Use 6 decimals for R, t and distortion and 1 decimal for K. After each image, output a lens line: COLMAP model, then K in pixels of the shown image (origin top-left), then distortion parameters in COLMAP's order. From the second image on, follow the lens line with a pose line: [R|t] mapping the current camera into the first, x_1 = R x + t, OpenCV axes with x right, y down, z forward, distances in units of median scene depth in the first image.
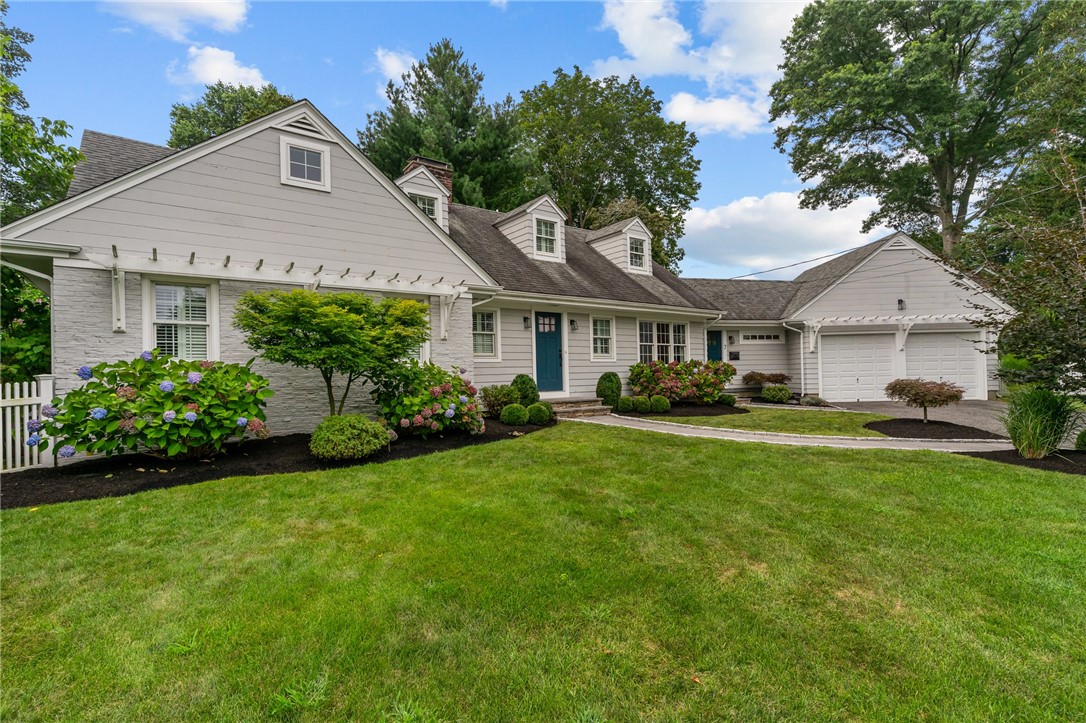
lens RADIAL K [[515.5, 0, 543.0], [0, 515.5, 361.5], [0, 0, 1]] dist [-0.001914, 0.000193]
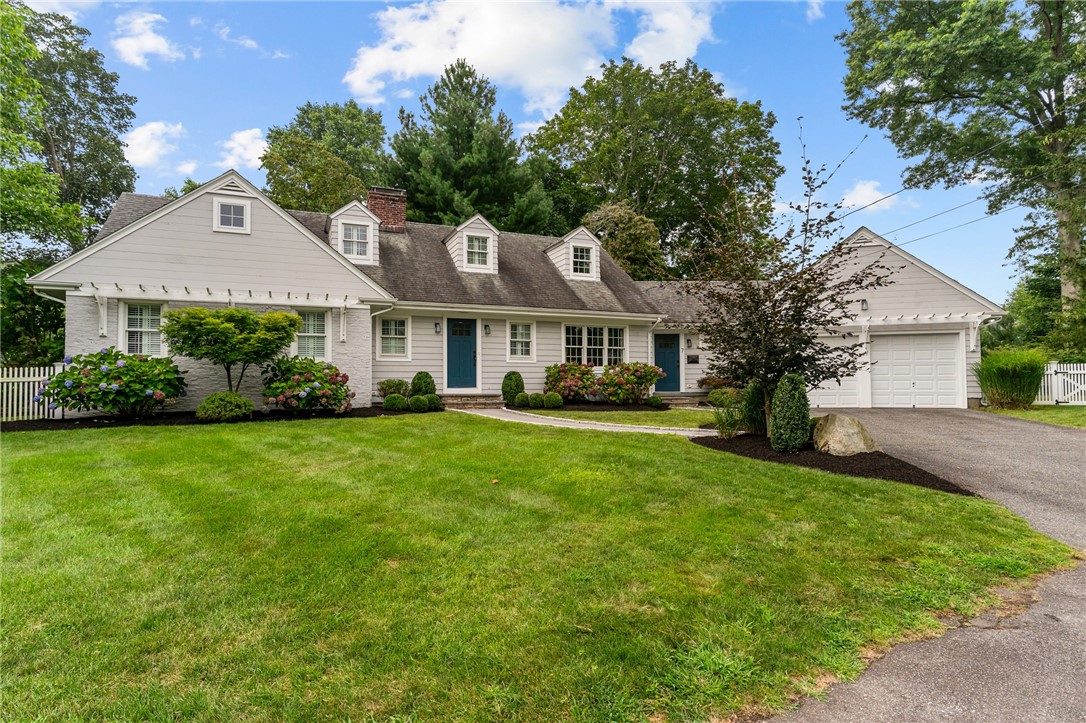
lens RADIAL K [[591.2, 0, 543.0], [0, 591.2, 361.5], [0, 0, 1]] dist [-0.003919, 0.000791]
pose [[0.972967, 0.004430, -0.230901, 0.441331], [-0.008588, 0.999819, -0.017005, 0.018567], [0.230784, 0.018528, 0.972829, -0.212030]]
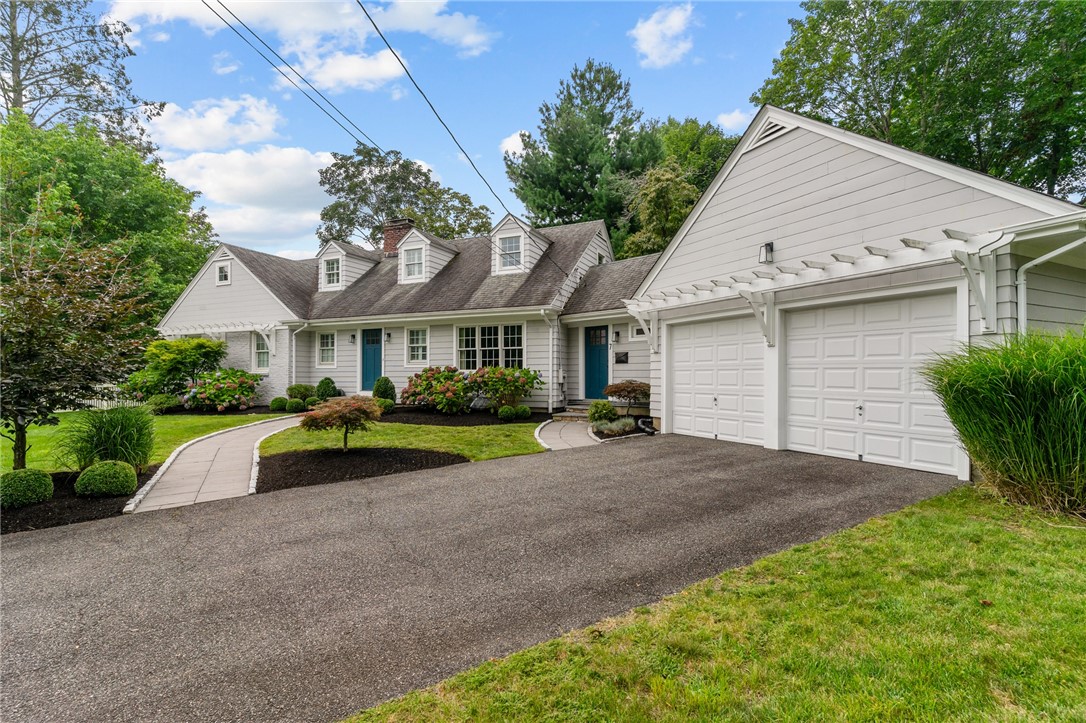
lens RADIAL K [[515.5, 0, 543.0], [0, 515.5, 361.5], [0, 0, 1]] dist [-0.001914, 0.000193]
pose [[0.496844, -0.003227, -0.867834, 1.206166], [0.013932, 0.999894, 0.004259, -0.012654], [0.867728, -0.014207, 0.496836, 0.658056]]
